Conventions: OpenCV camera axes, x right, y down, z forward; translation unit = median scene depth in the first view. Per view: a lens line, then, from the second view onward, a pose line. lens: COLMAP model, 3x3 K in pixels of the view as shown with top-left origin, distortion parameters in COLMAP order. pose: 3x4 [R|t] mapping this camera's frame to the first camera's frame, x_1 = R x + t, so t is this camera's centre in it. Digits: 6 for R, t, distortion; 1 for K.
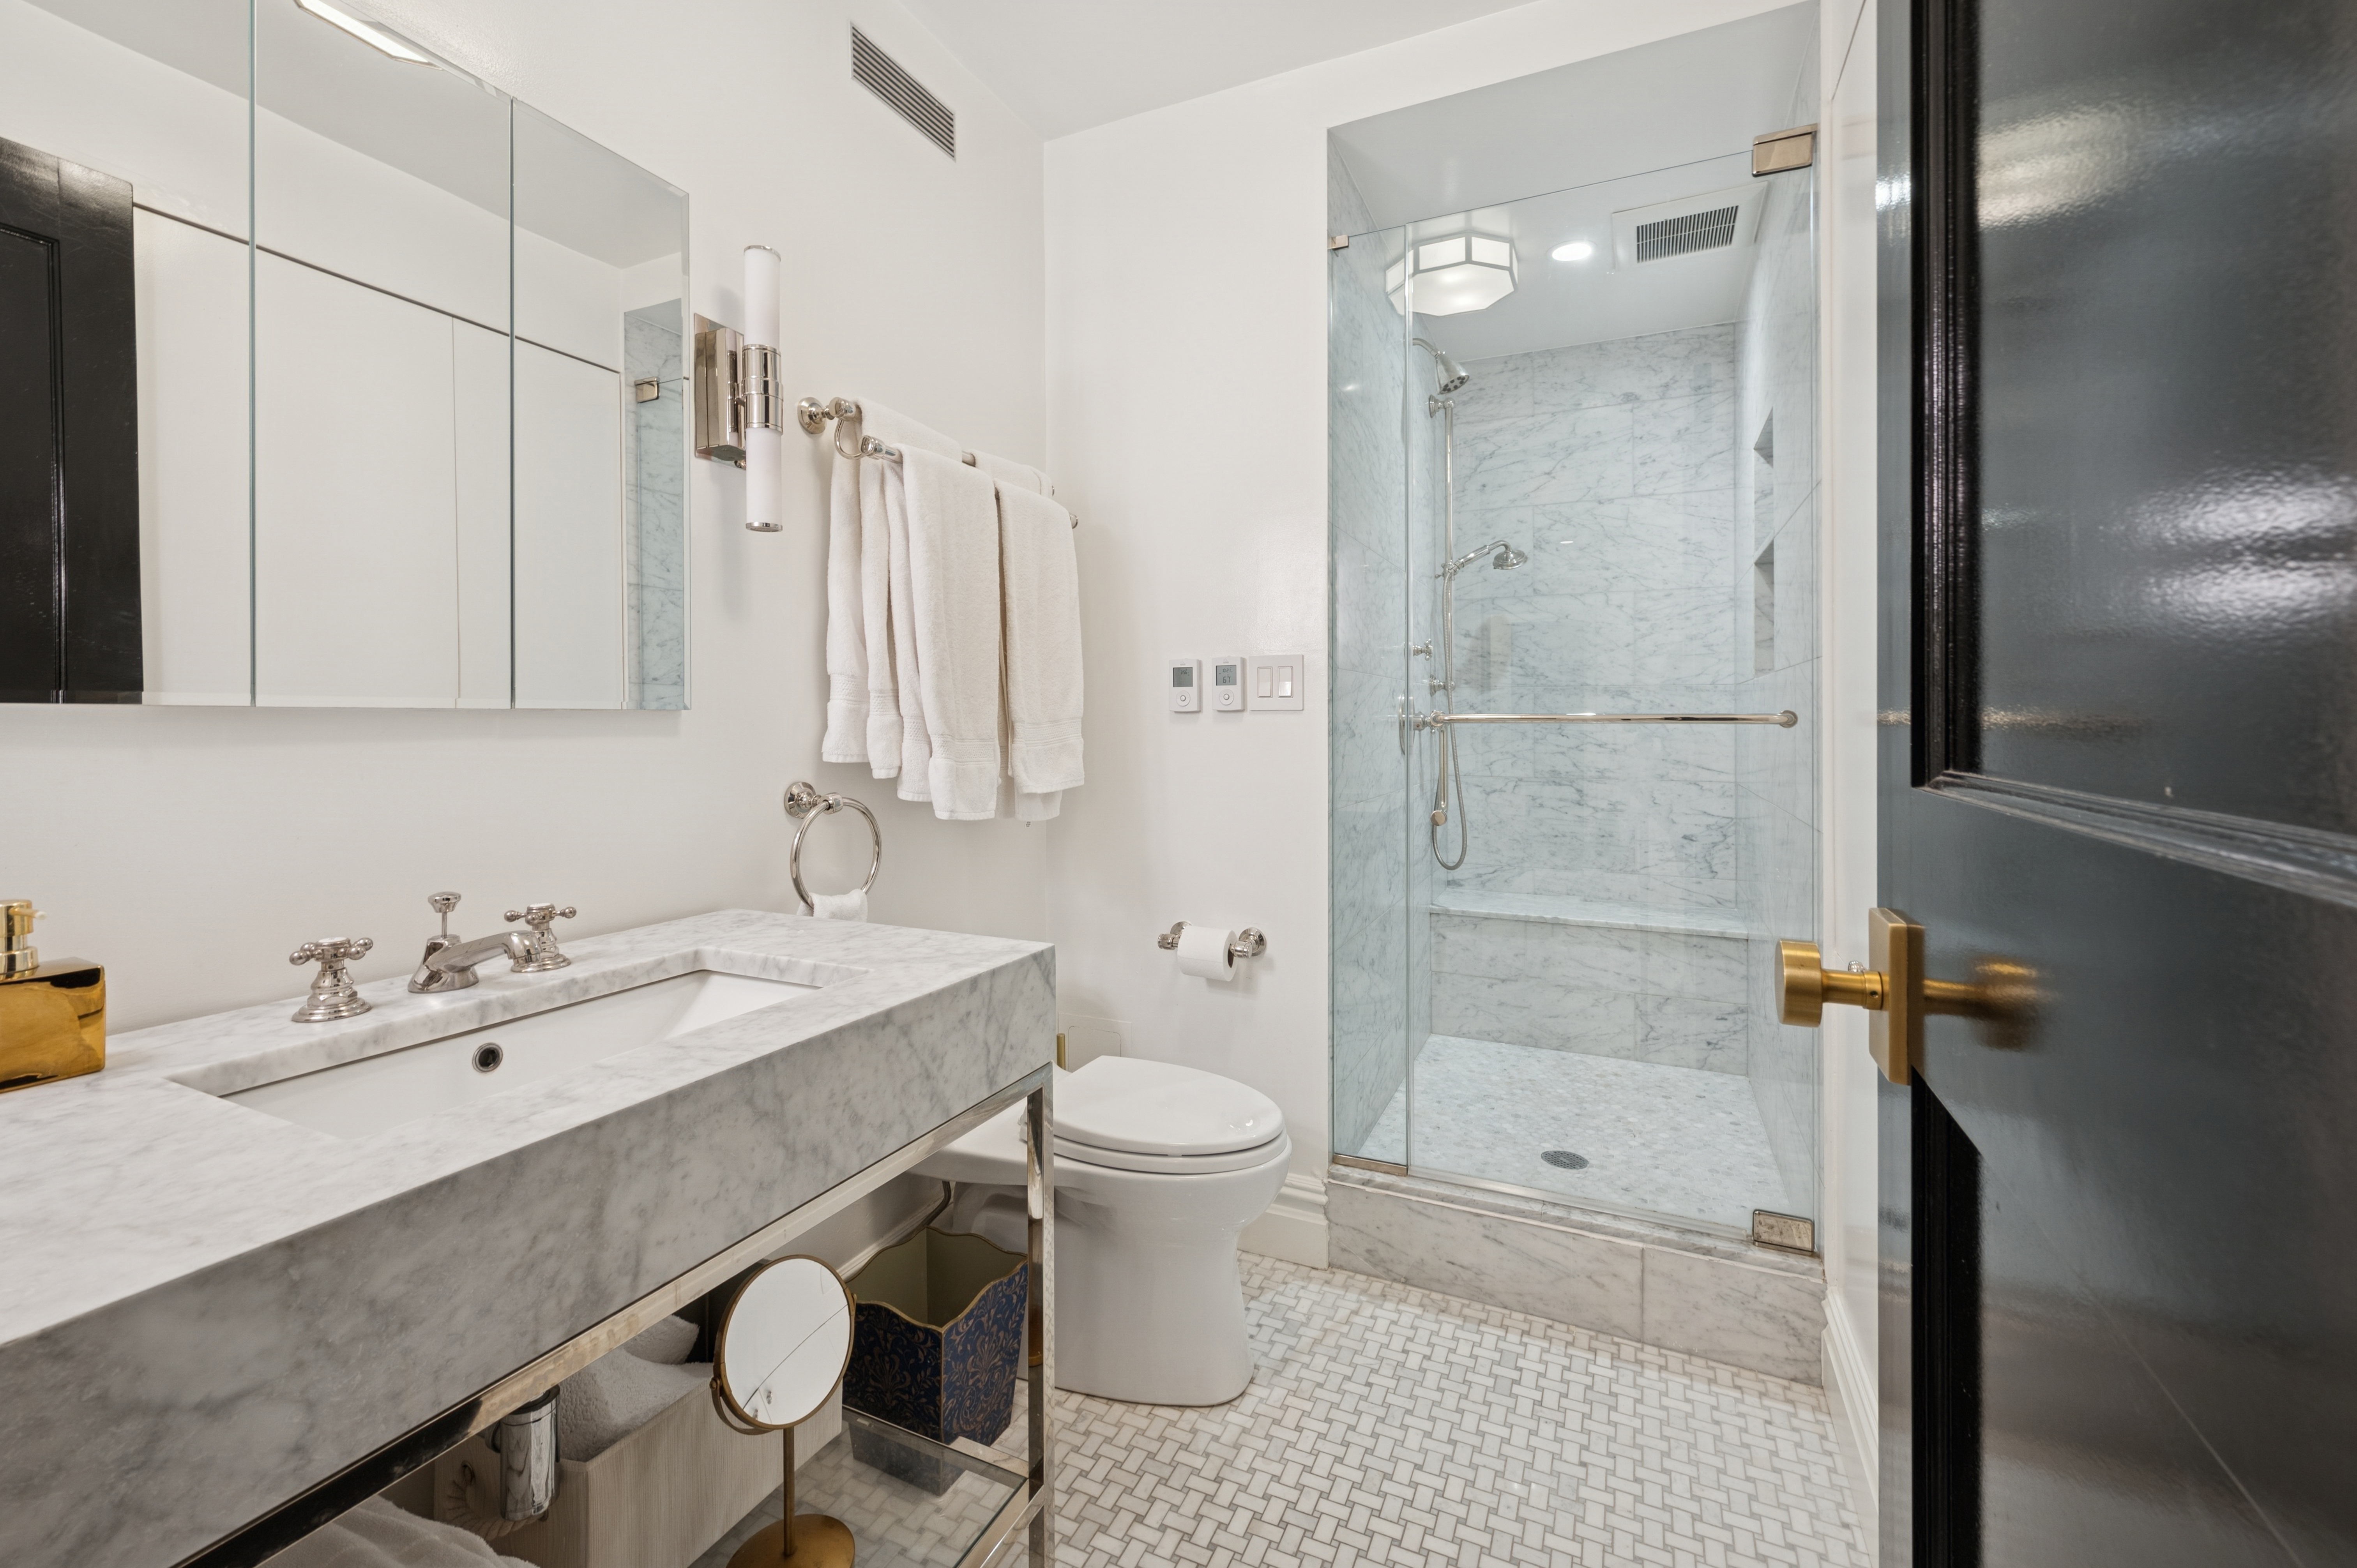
lens RADIAL K [[956.4, 0, 1173.5], [0, 956.4, 711.1], [0, 0, 1]] dist [0.000647, -0.000075]
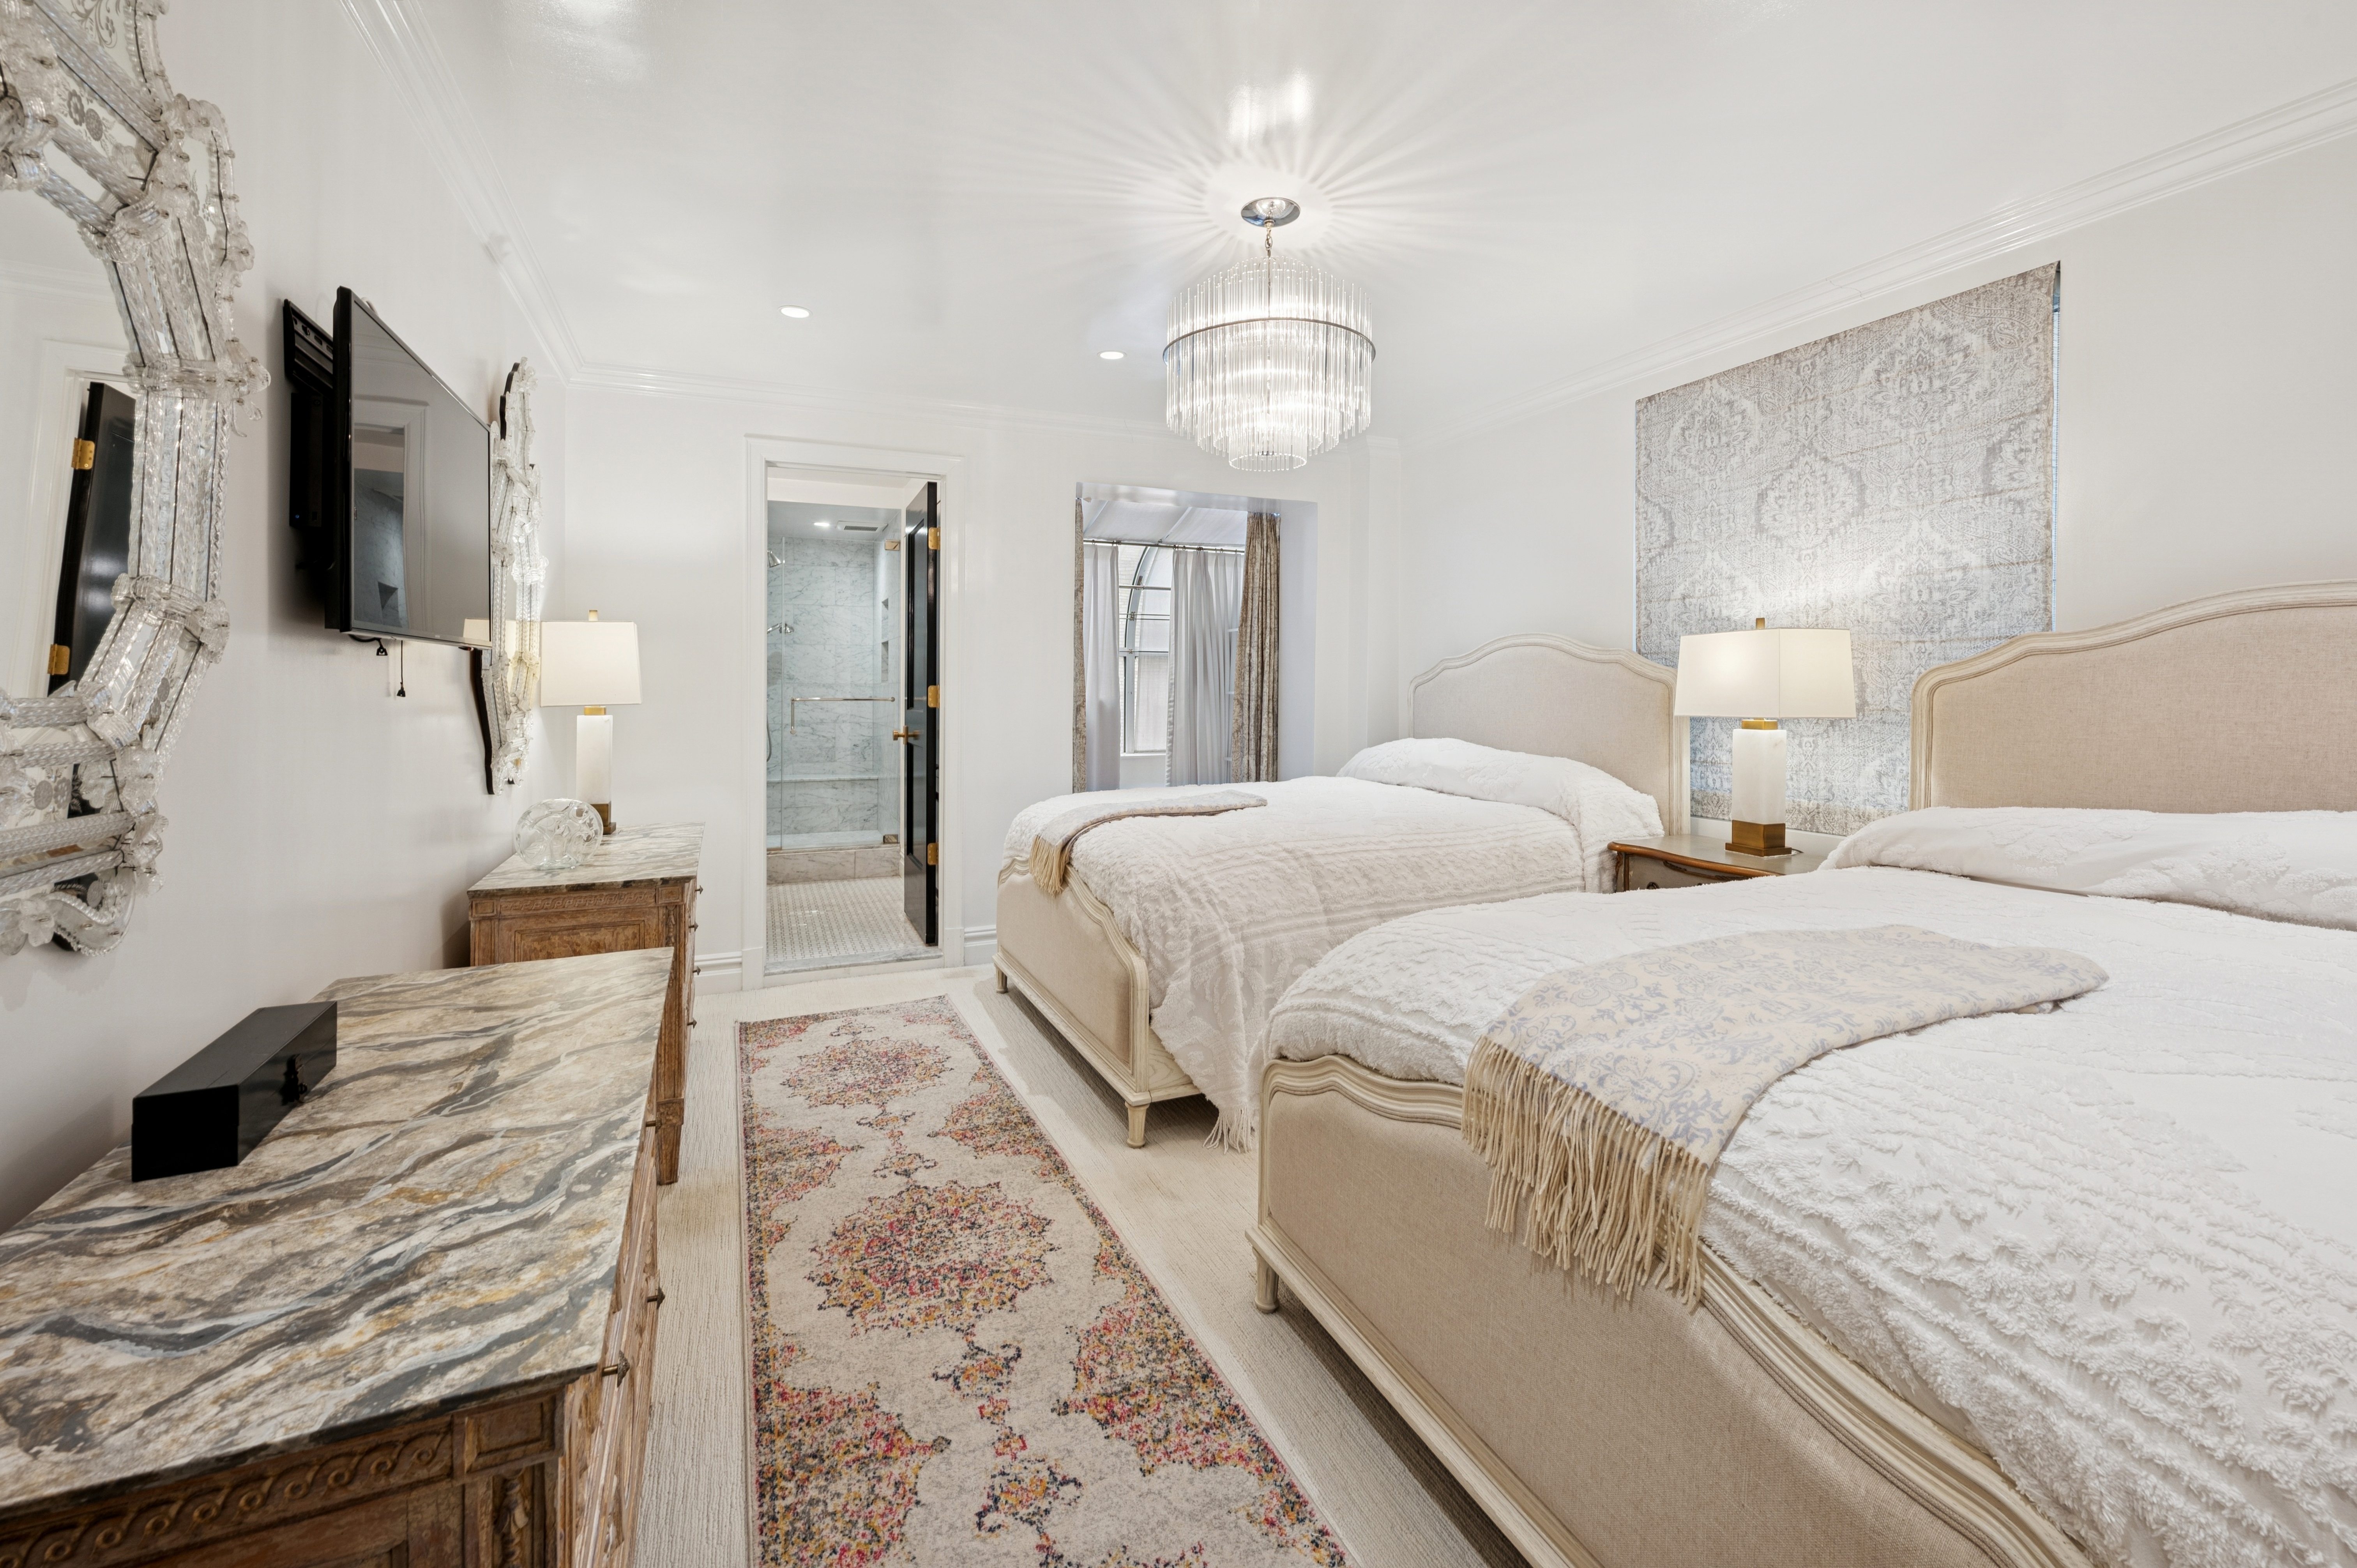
lens RADIAL K [[956.4, 0, 1173.5], [0, 956.4, 711.1], [0, 0, 1]] dist [0.000647, -0.000075]
pose [[0.649062, -0.005017, 0.760719, -0.863106], [-0.012304, 0.999778, 0.017092, -0.010678], [-0.760636, -0.020454, 0.648857, -1.310576]]
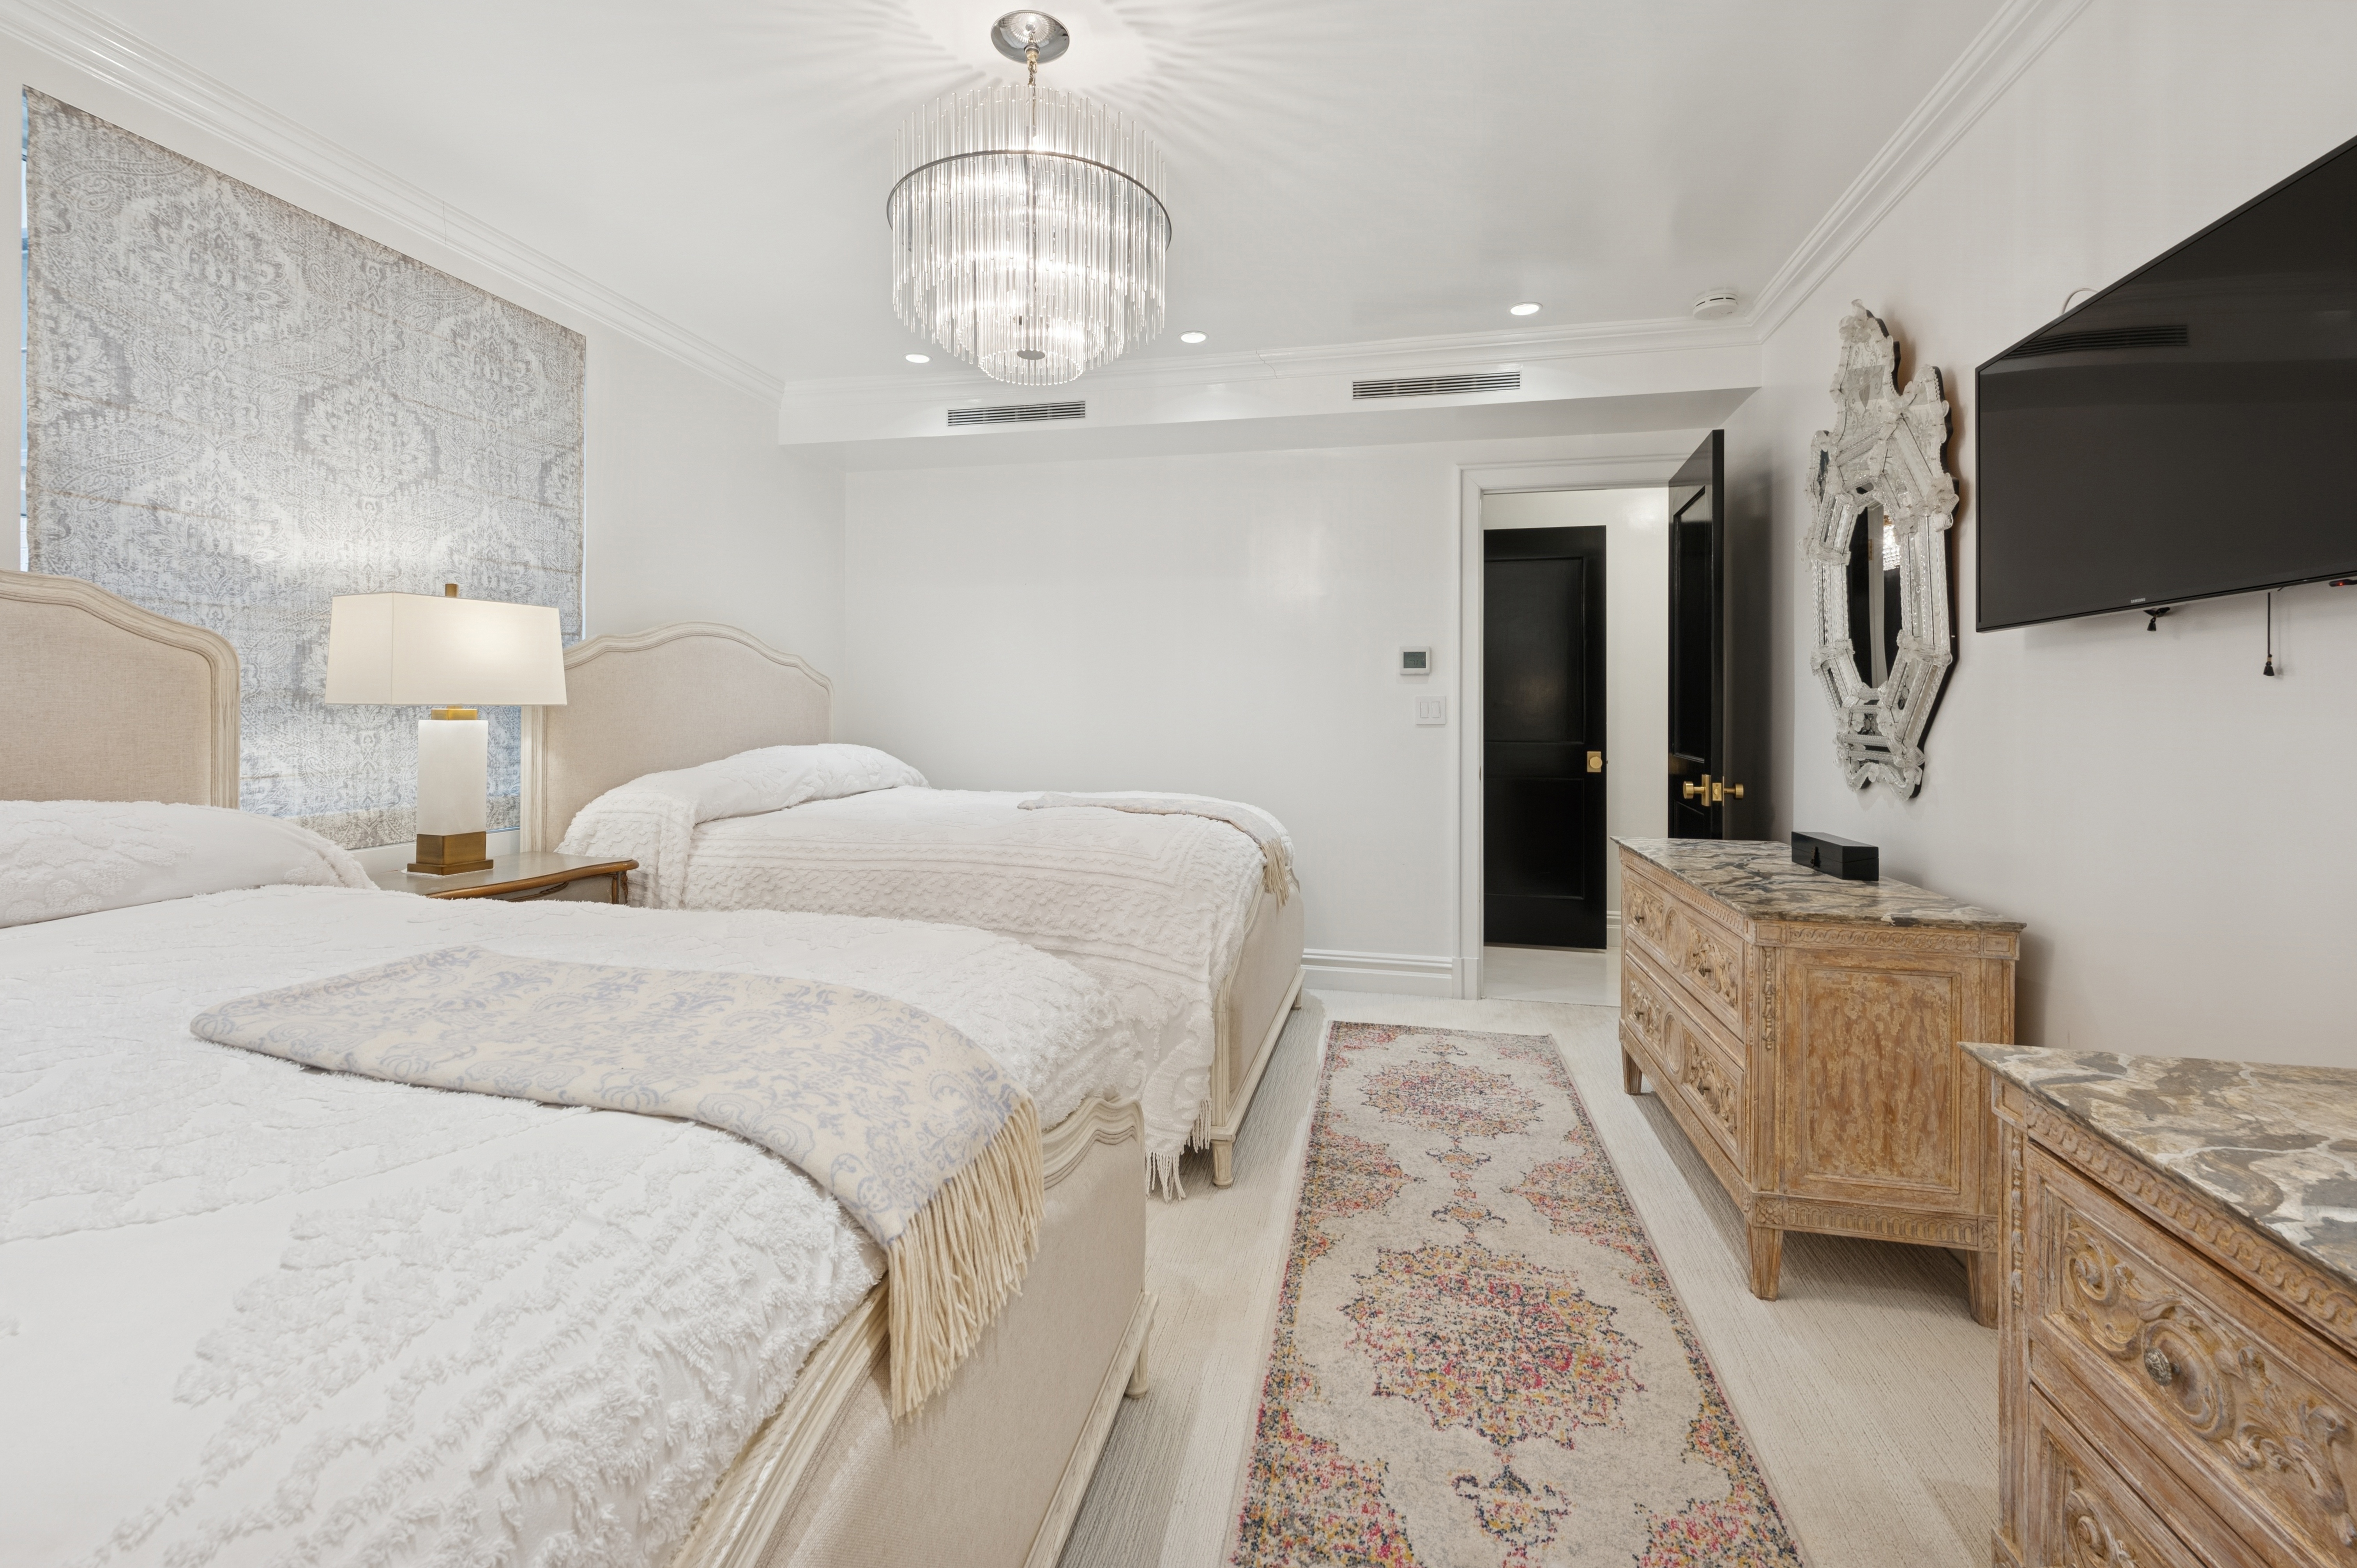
lens RADIAL K [[956.4, 0, 1173.5], [0, 956.4, 711.1], [0, 0, 1]] dist [0.000647, -0.000075]
pose [[-0.979289, 0.002543, -0.202452, 1.788311], [0.002492, 0.999997, 0.000506, 0.070848], [0.202453, -0.000009, -0.979292, 2.782893]]
